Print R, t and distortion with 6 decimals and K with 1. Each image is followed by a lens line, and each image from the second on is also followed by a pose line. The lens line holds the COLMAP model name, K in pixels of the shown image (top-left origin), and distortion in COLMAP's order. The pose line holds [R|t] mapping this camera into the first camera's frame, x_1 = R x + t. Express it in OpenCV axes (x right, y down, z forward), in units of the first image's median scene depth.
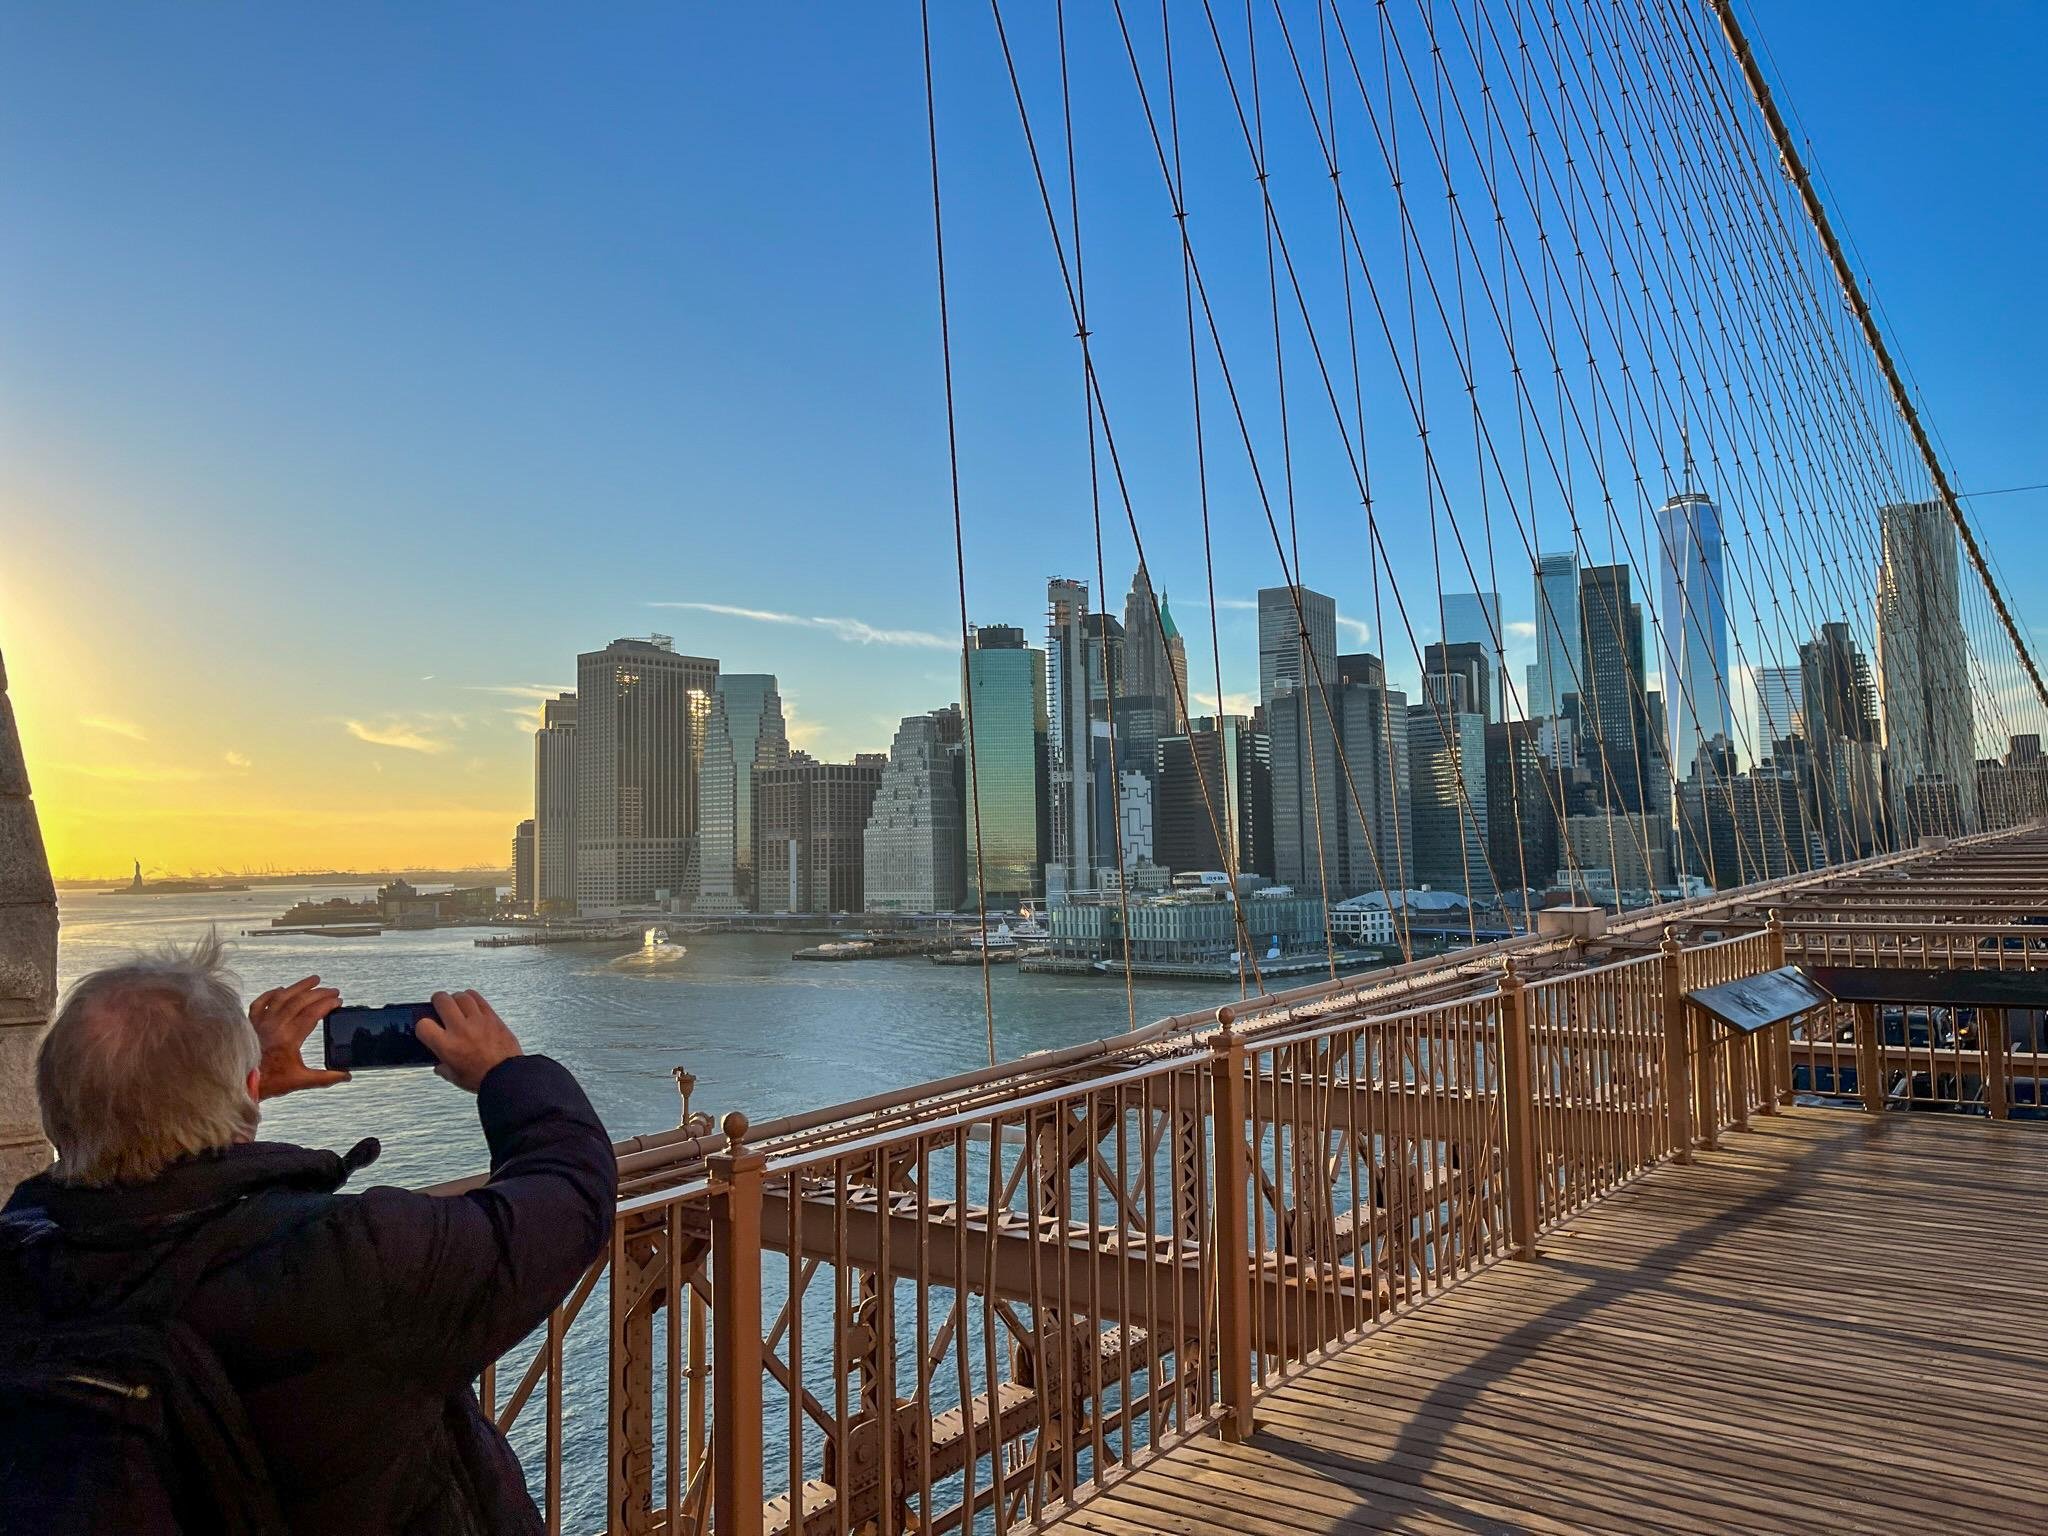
lens RADIAL K [[1542.5, 0, 1024.0], [0, 1542.5, 768.0], [0, 0, 1]] dist [0.055529, -0.003155]
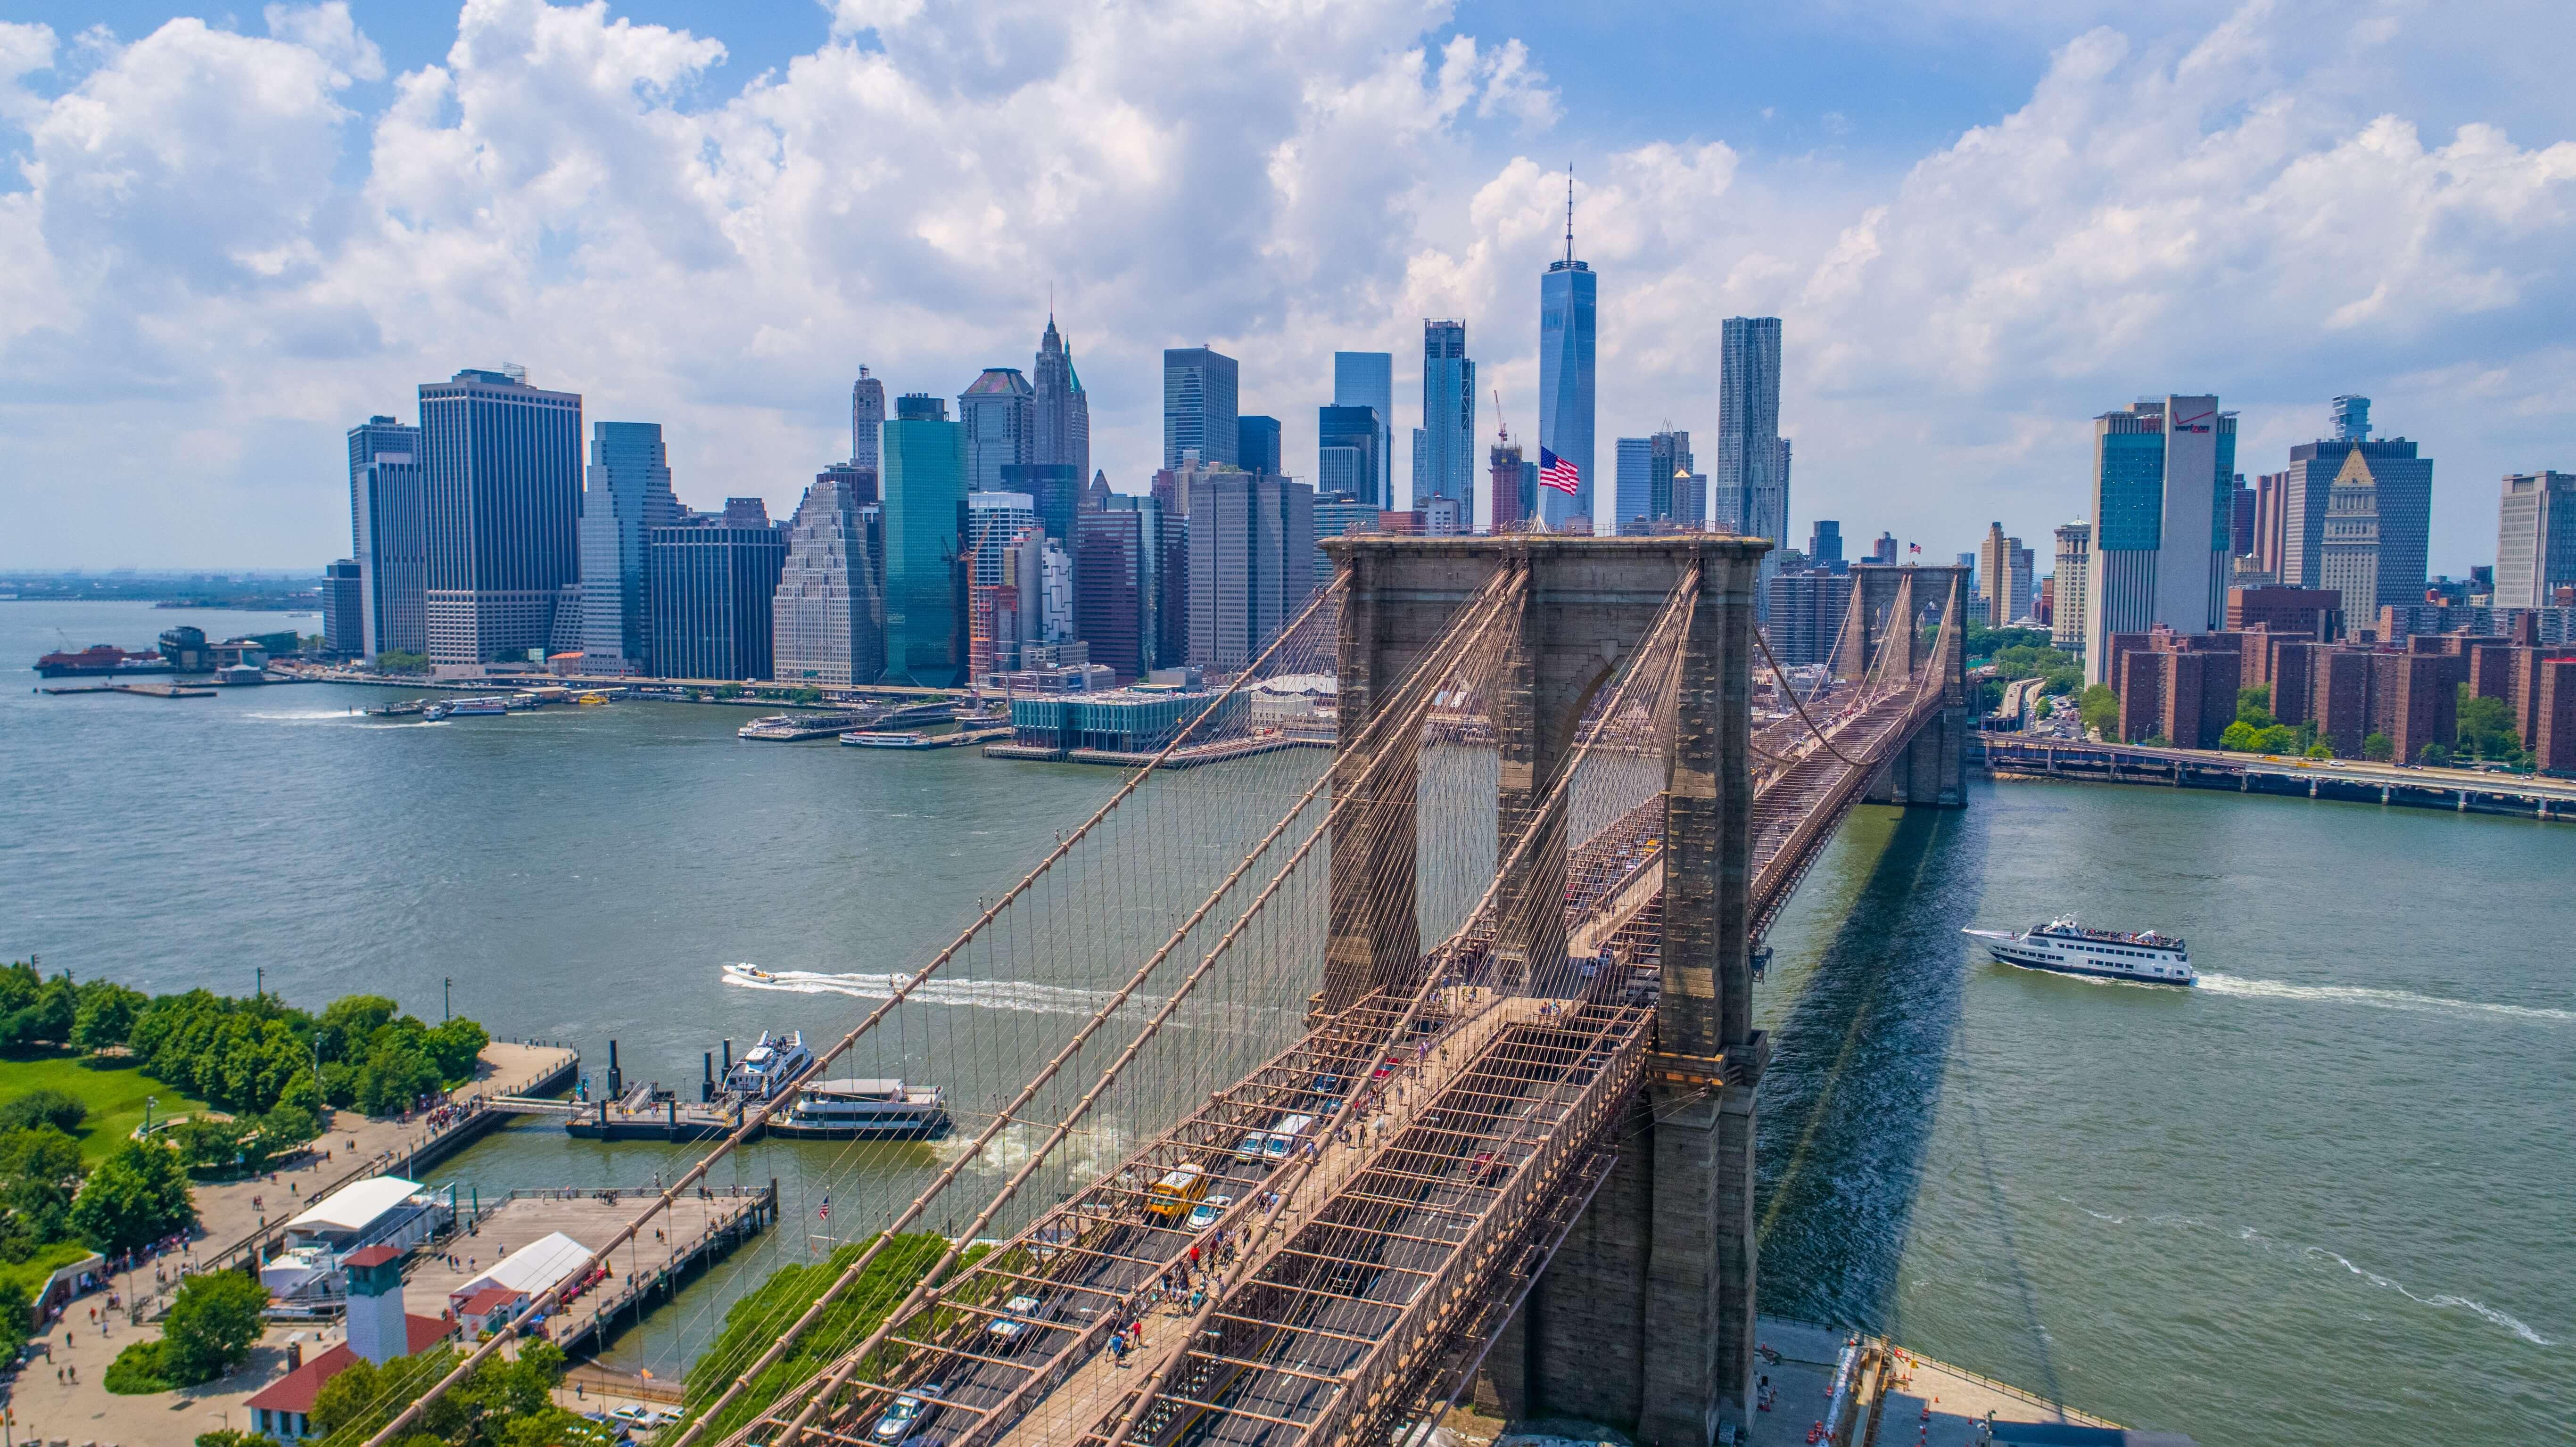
lens RADIAL K [[1750.9, 0, 1288.0], [0, 1750.9, 723.5], [0, 0, 1]] dist [-0.004753, -0.001343]
pose [[0.967423, 0.001901, 0.253160, -0.064631], [-0.038102, 0.989675, 0.138170, -0.043536], [-0.250283, -0.143315, 0.957507, -0.147679]]
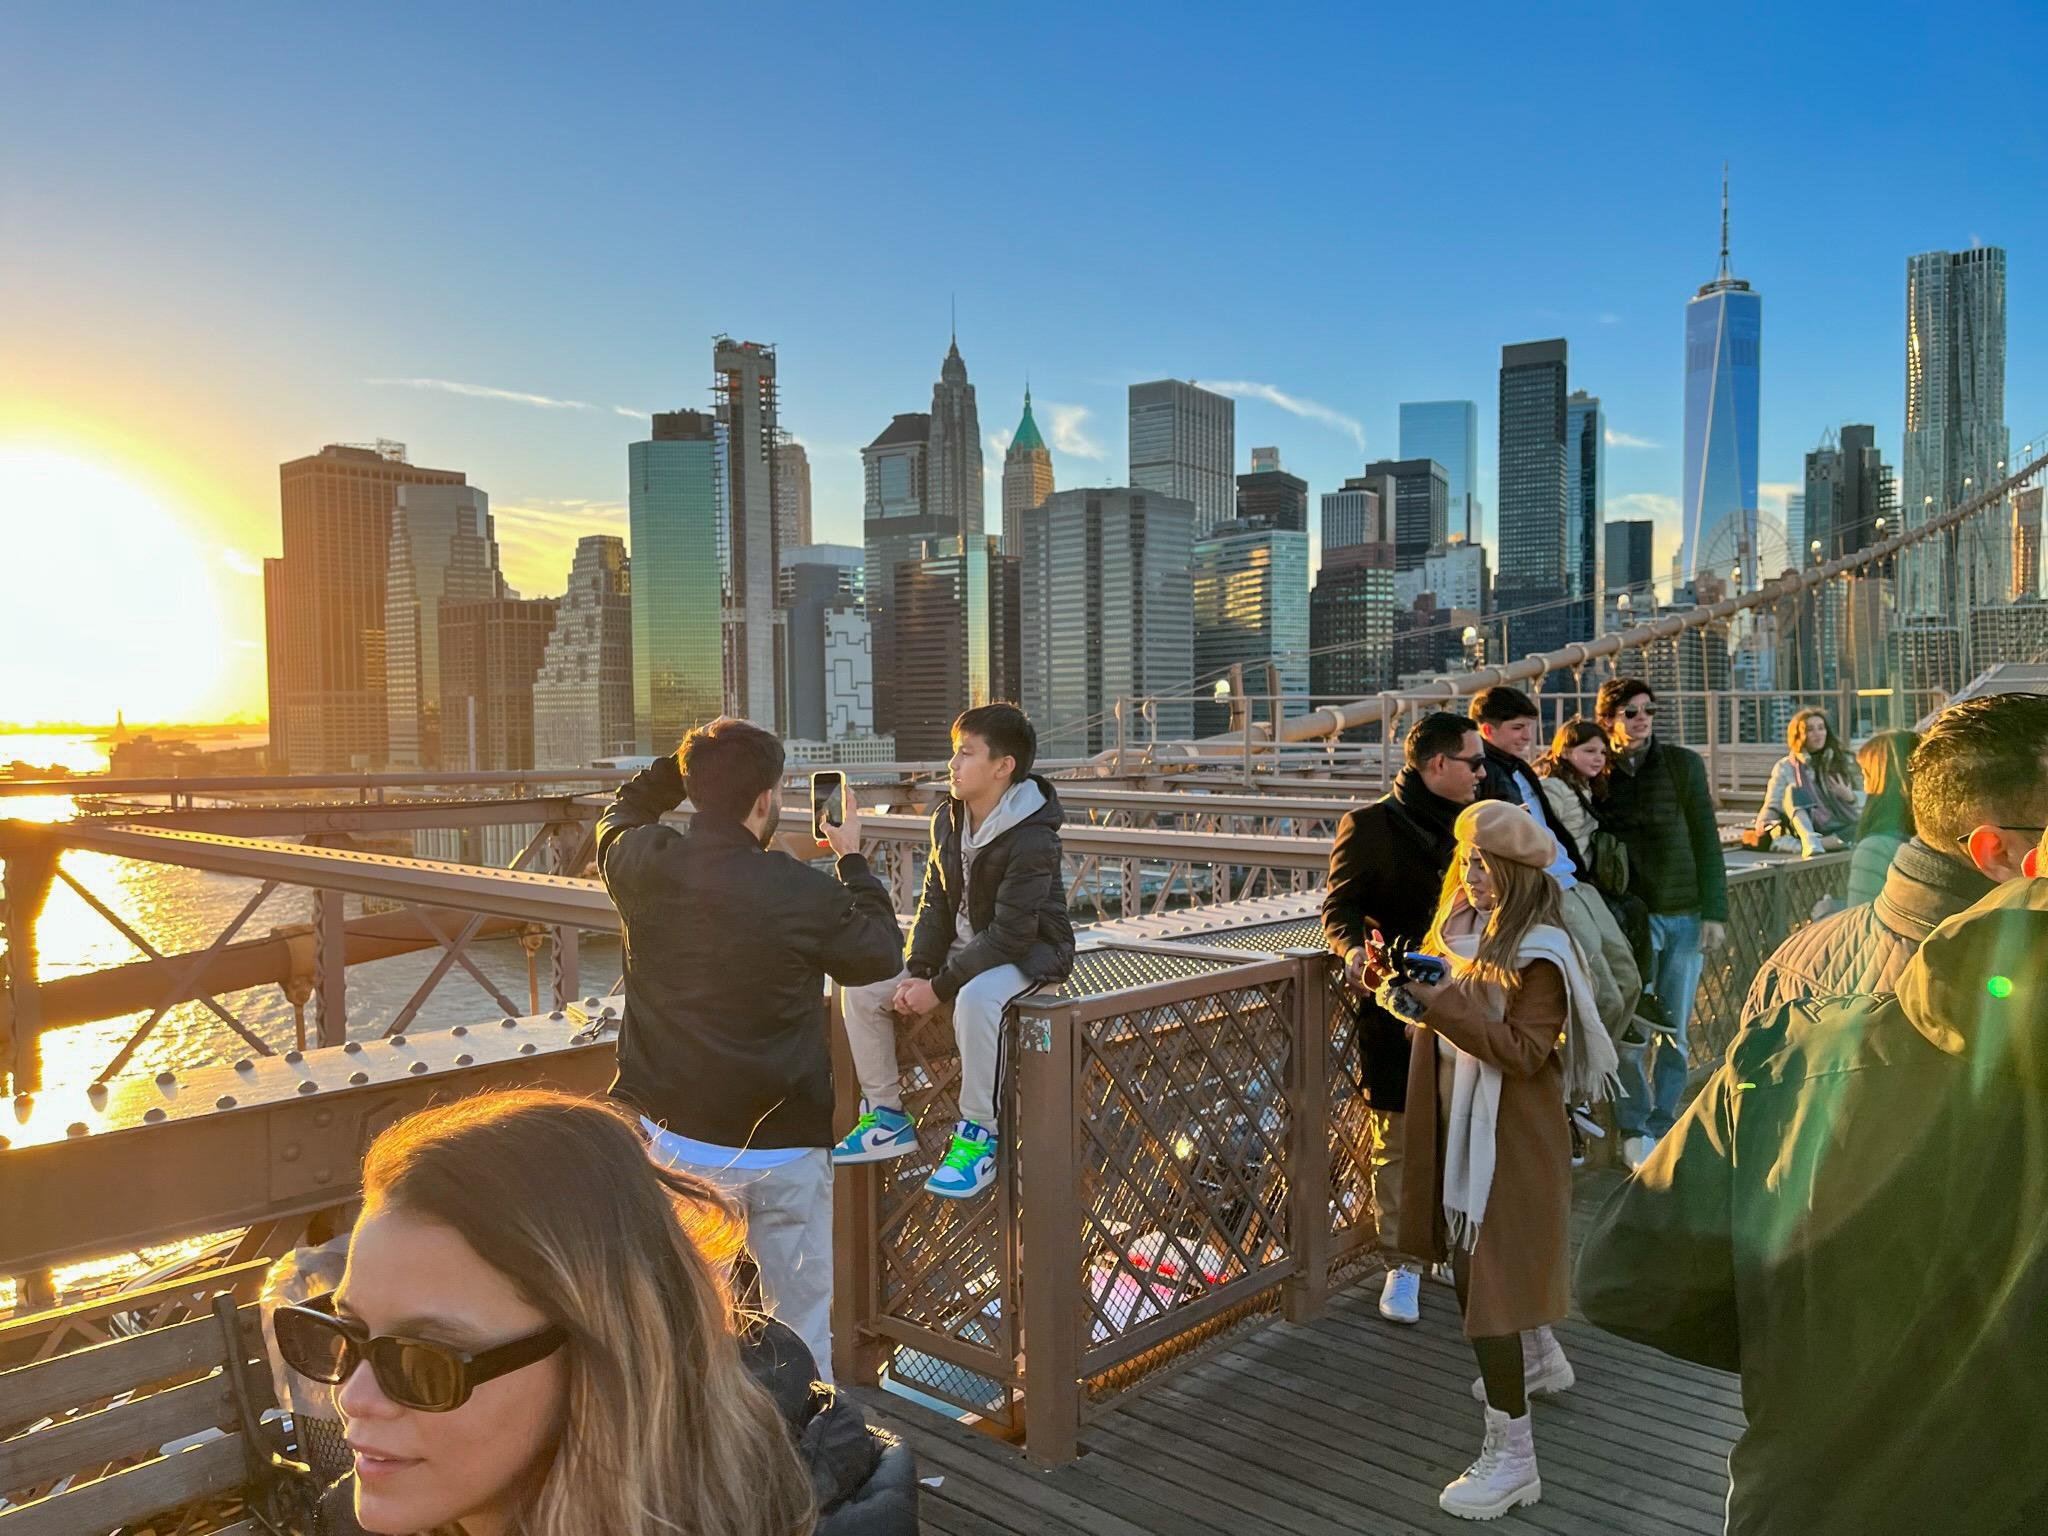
lens RADIAL K [[1529.7, 0, 1039.9], [0, 1529.7, 780.7], [0, 0, 1]] dist [0.061062, -0.088157]
pose [[0.998447, 0.012459, -0.054302, 0.180331], [-0.006818, 0.994673, 0.102857, 0.006767], [0.055294, -0.102327, 0.993213, 0.230014]]
